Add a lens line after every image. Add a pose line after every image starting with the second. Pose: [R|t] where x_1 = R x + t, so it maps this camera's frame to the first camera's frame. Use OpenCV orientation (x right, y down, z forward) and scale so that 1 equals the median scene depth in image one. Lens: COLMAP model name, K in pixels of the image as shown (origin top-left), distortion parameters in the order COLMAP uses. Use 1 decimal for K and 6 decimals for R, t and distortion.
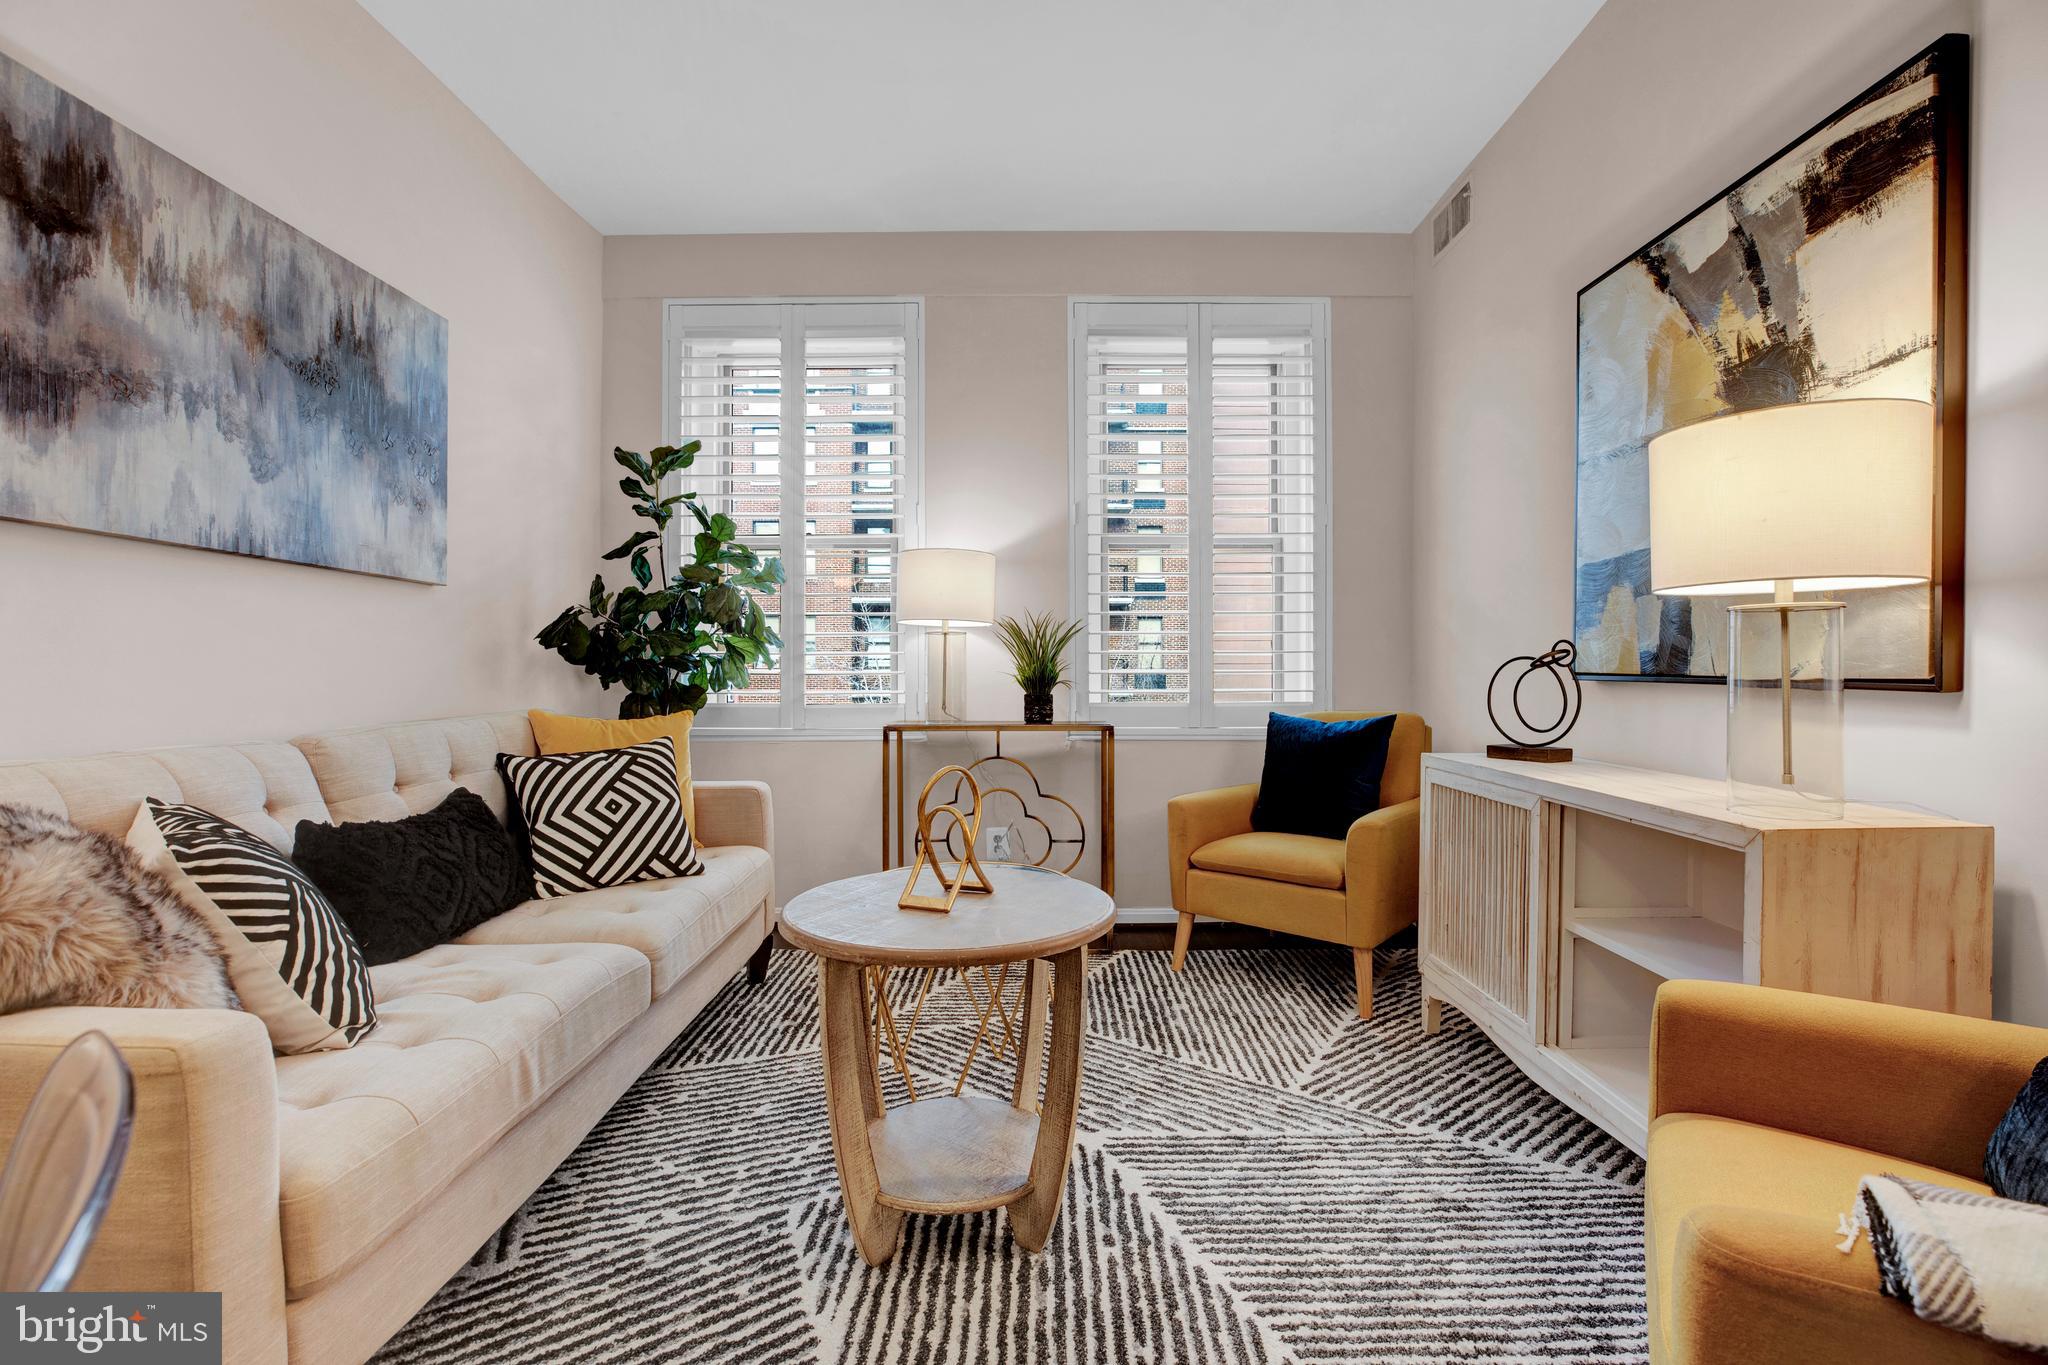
lens RADIAL K [[939.4, 0, 1043.3], [0, 939.4, 683.1], [0, 0, 1]] dist [-0.040563, 0.011041]
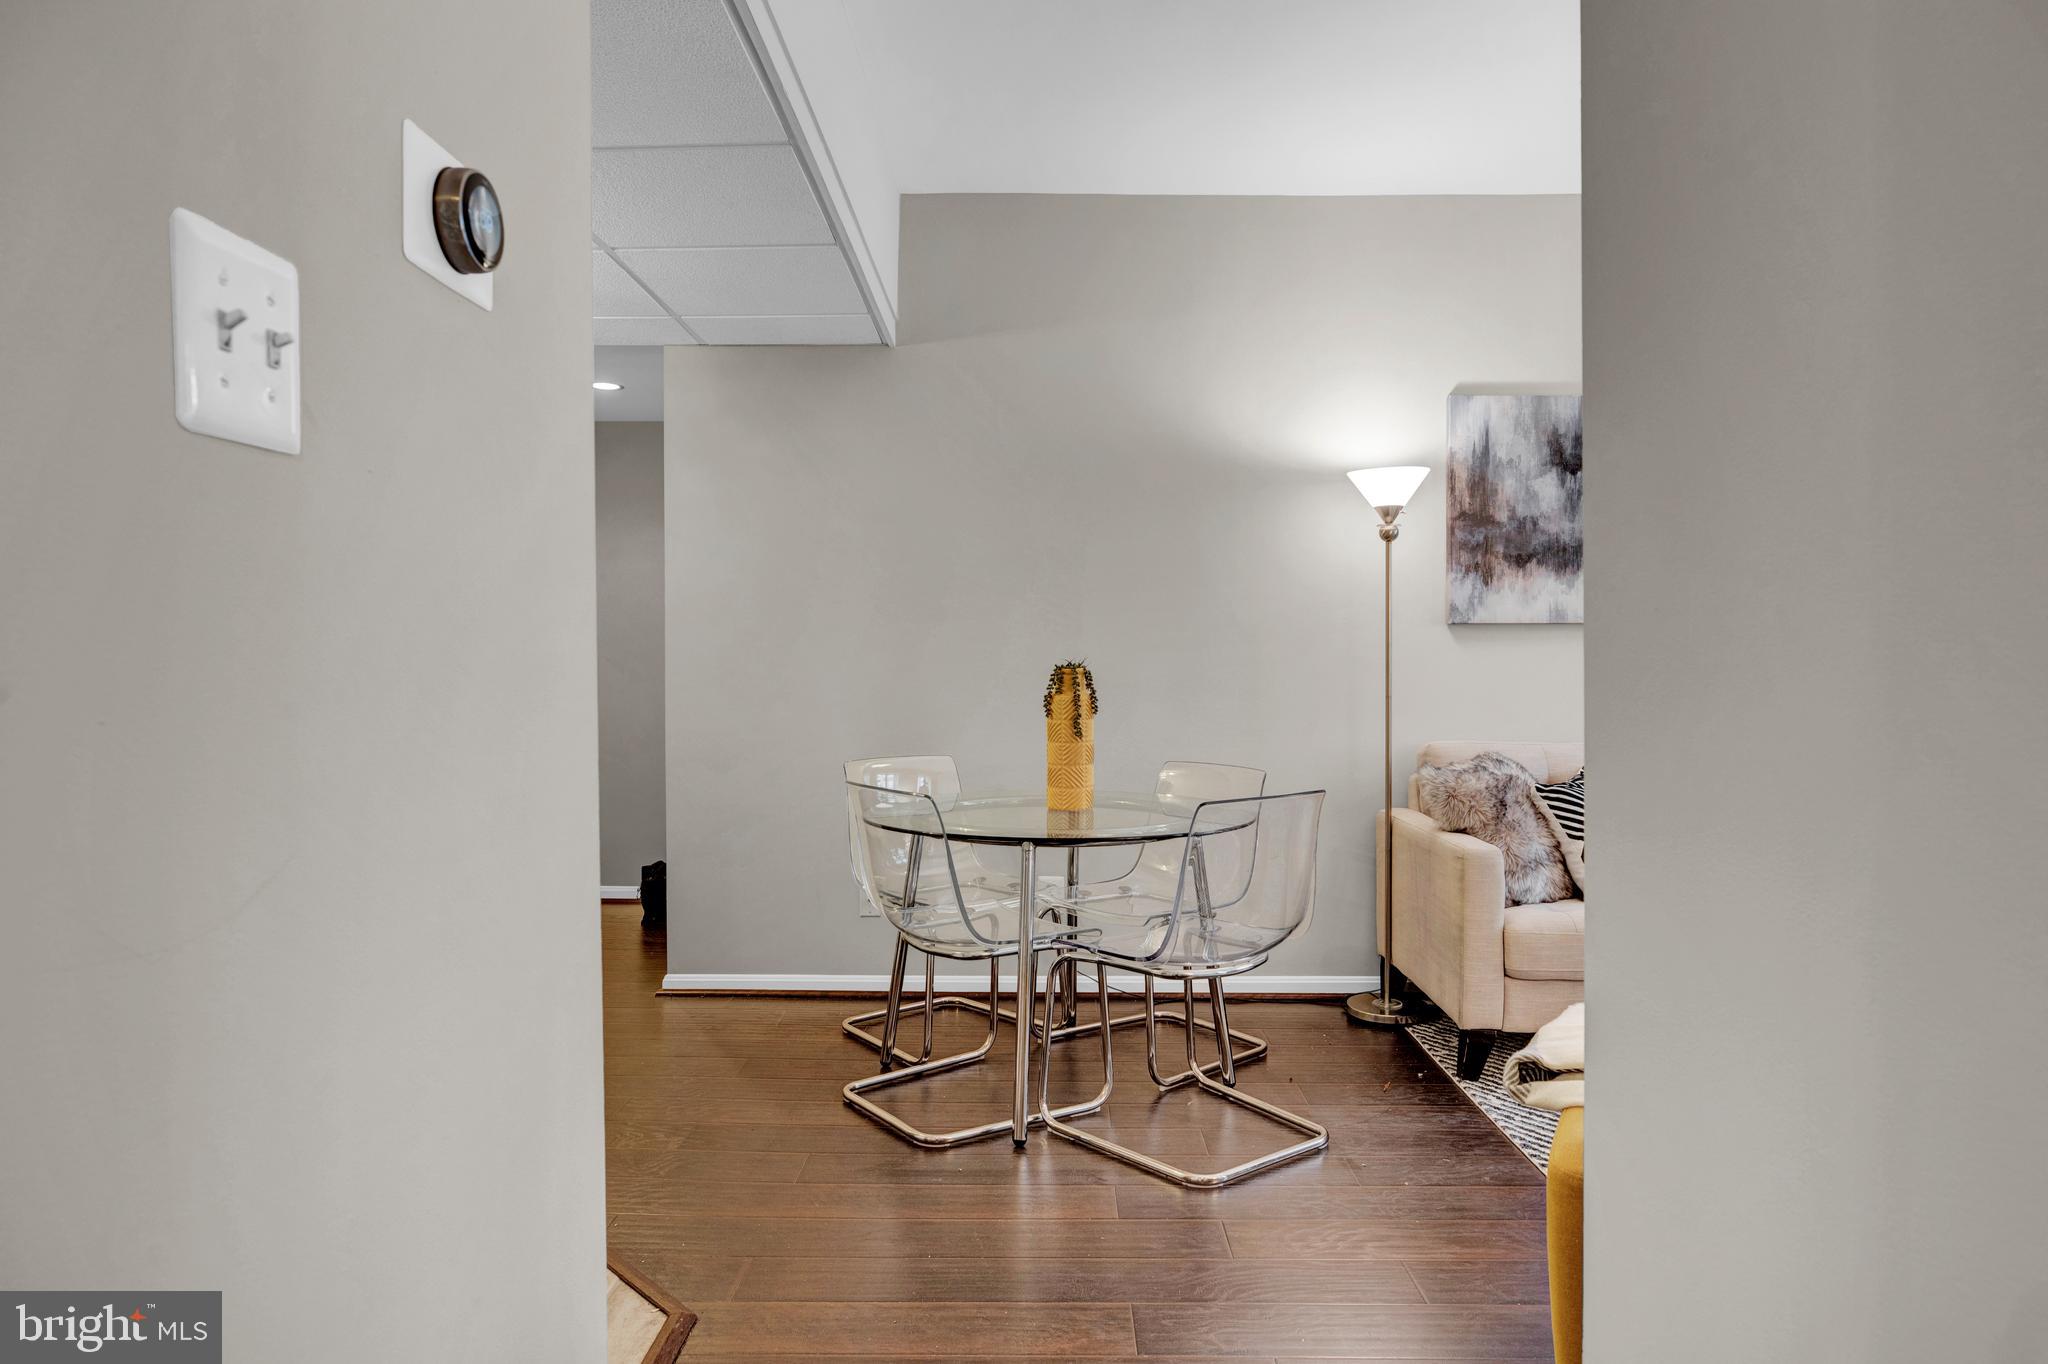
lens RADIAL K [[1217.6, 0, 1032.0], [0, 1217.6, 682.4], [0, 0, 1]] dist [-0.009426, -0.001011]
pose [[-0.010448, 0.012938, -0.999862, 1.197287], [-0.007299, 0.999889, 0.013014, -0.057637], [0.999919, 0.007434, -0.010352, -0.106896]]
